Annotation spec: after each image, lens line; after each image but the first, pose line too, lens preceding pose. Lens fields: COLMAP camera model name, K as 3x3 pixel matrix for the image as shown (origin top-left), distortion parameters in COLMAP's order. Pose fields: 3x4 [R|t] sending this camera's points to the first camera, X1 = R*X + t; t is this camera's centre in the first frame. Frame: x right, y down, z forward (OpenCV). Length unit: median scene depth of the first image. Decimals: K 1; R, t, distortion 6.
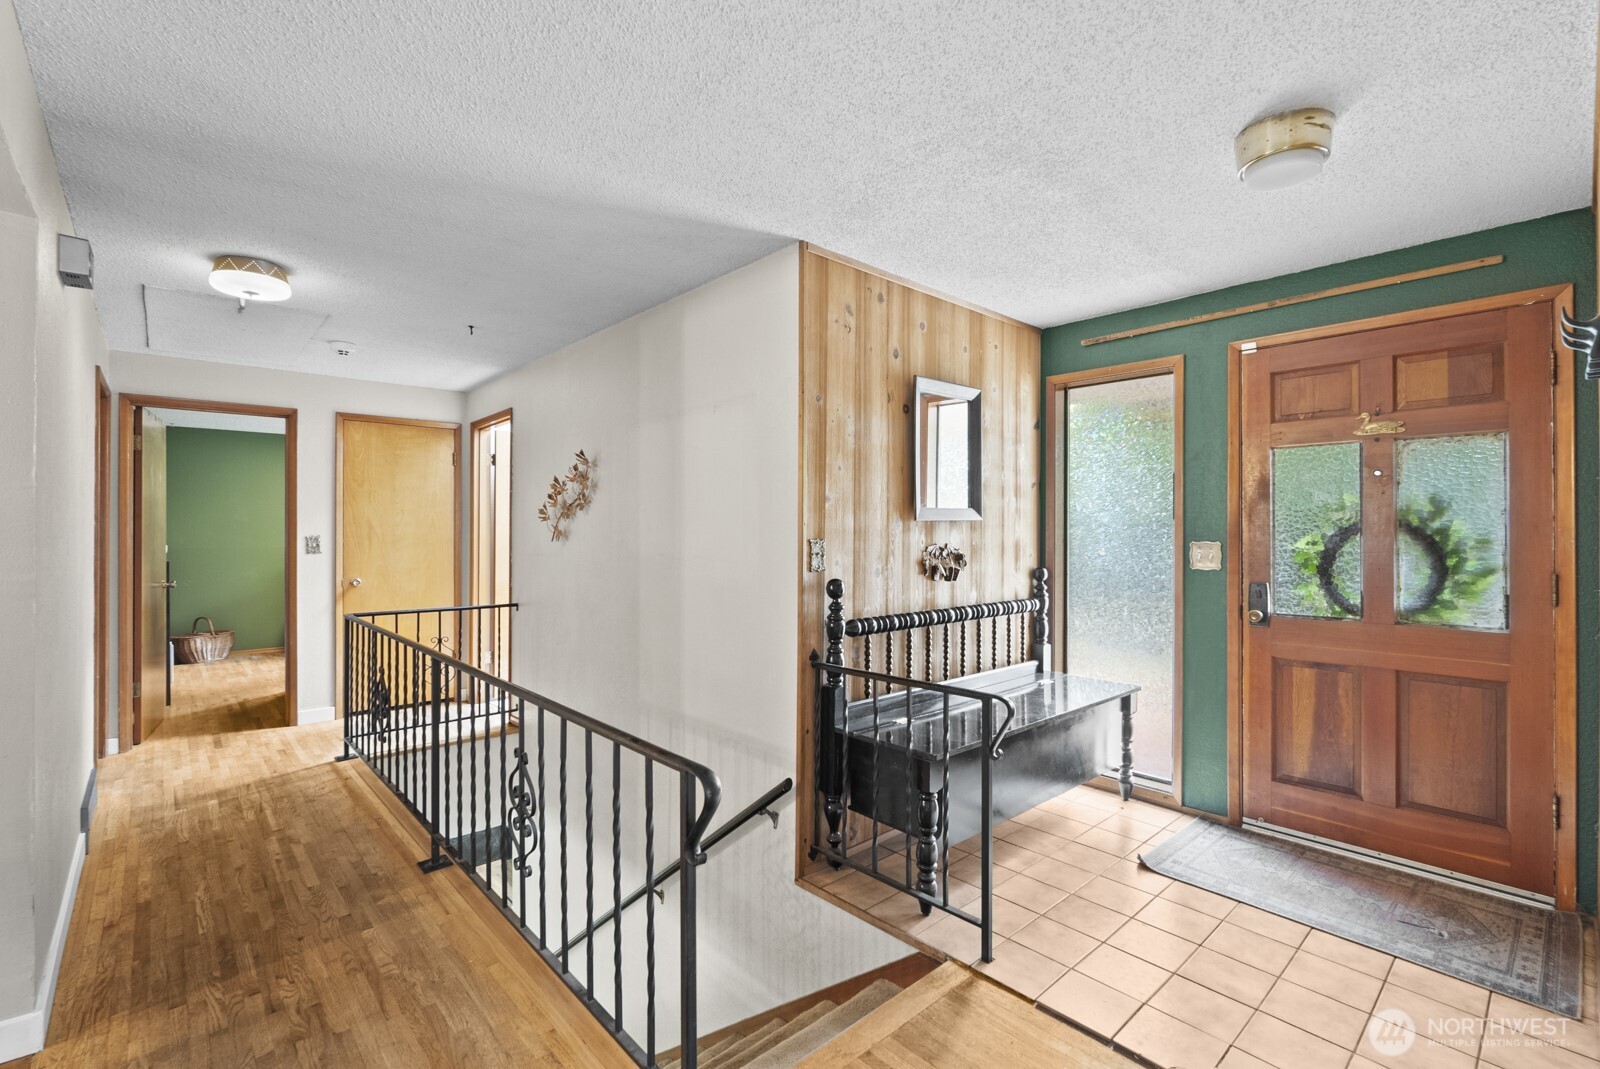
lens RADIAL K [[713.7, 0, 805.7], [0, 713.7, 531.1], [0, 0, 1]] dist [-0.001635, -0.000825]
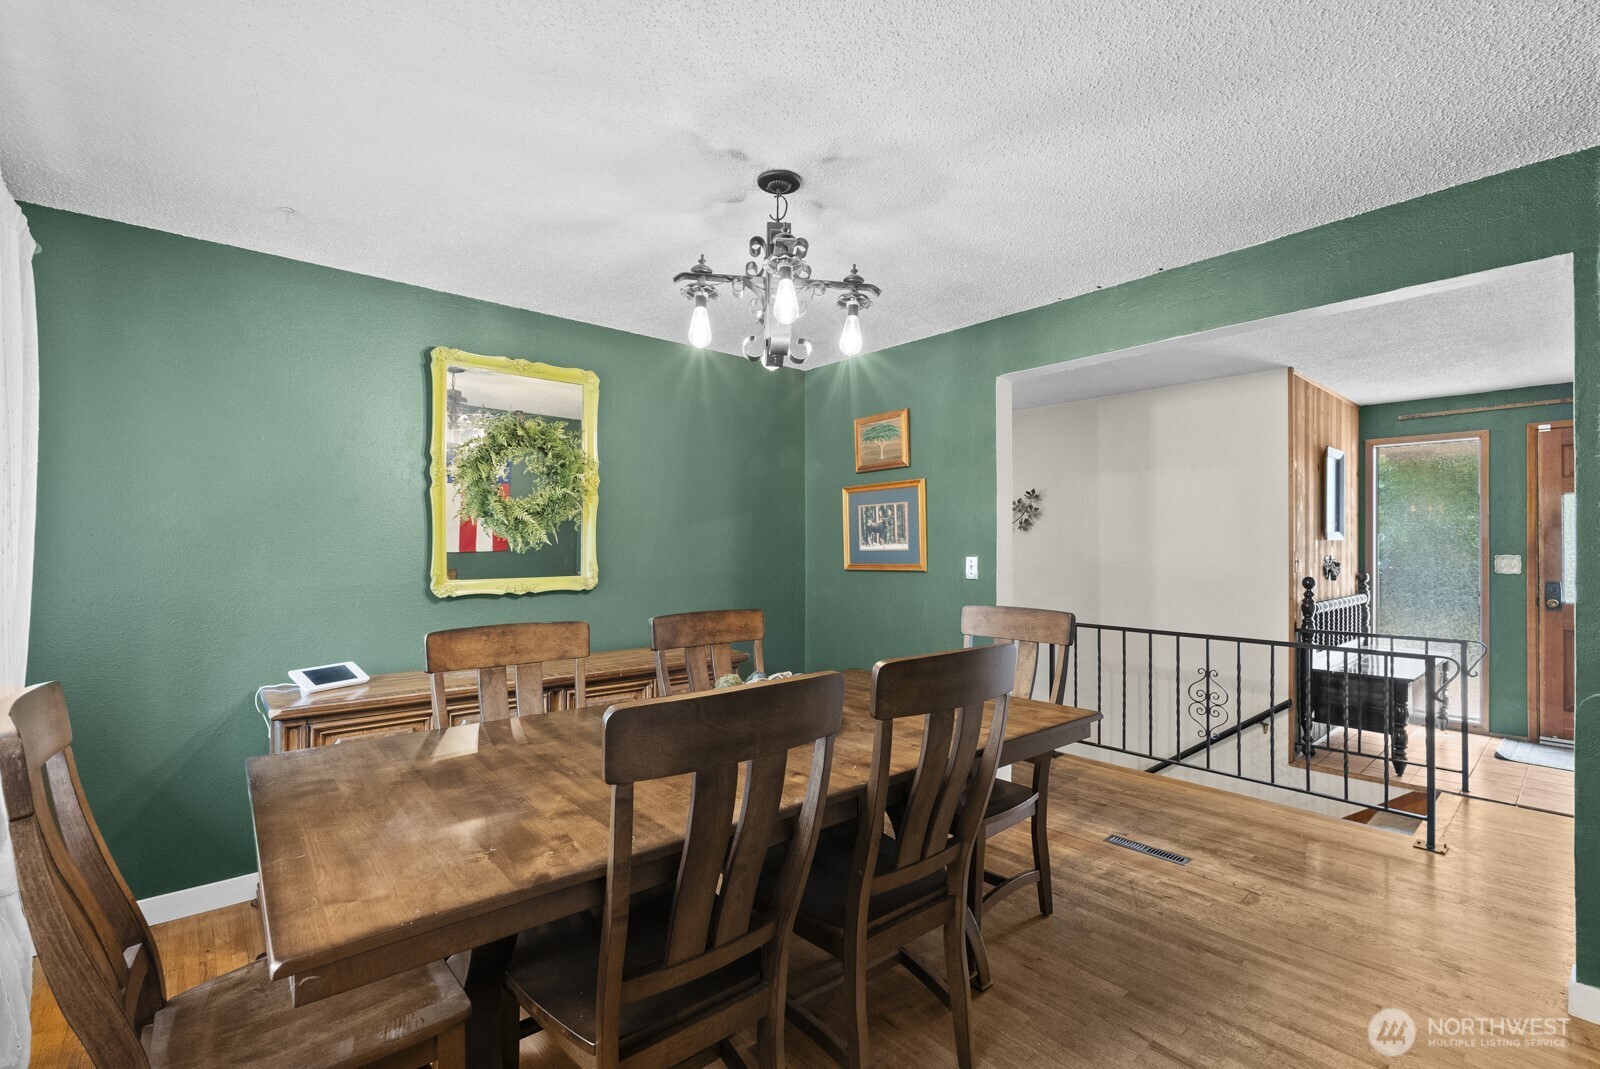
lens RADIAL K [[713.7, 0, 794.3], [0, 713.7, 539.6], [0, 0, 1]] dist [-0.001635, -0.000825]
pose [[0.999867, 0.004578, -0.015651, -0.954325], [-0.004731, 0.999942, -0.009724, 0.004660], [0.015606, 0.009796, 0.999830, -0.543964]]
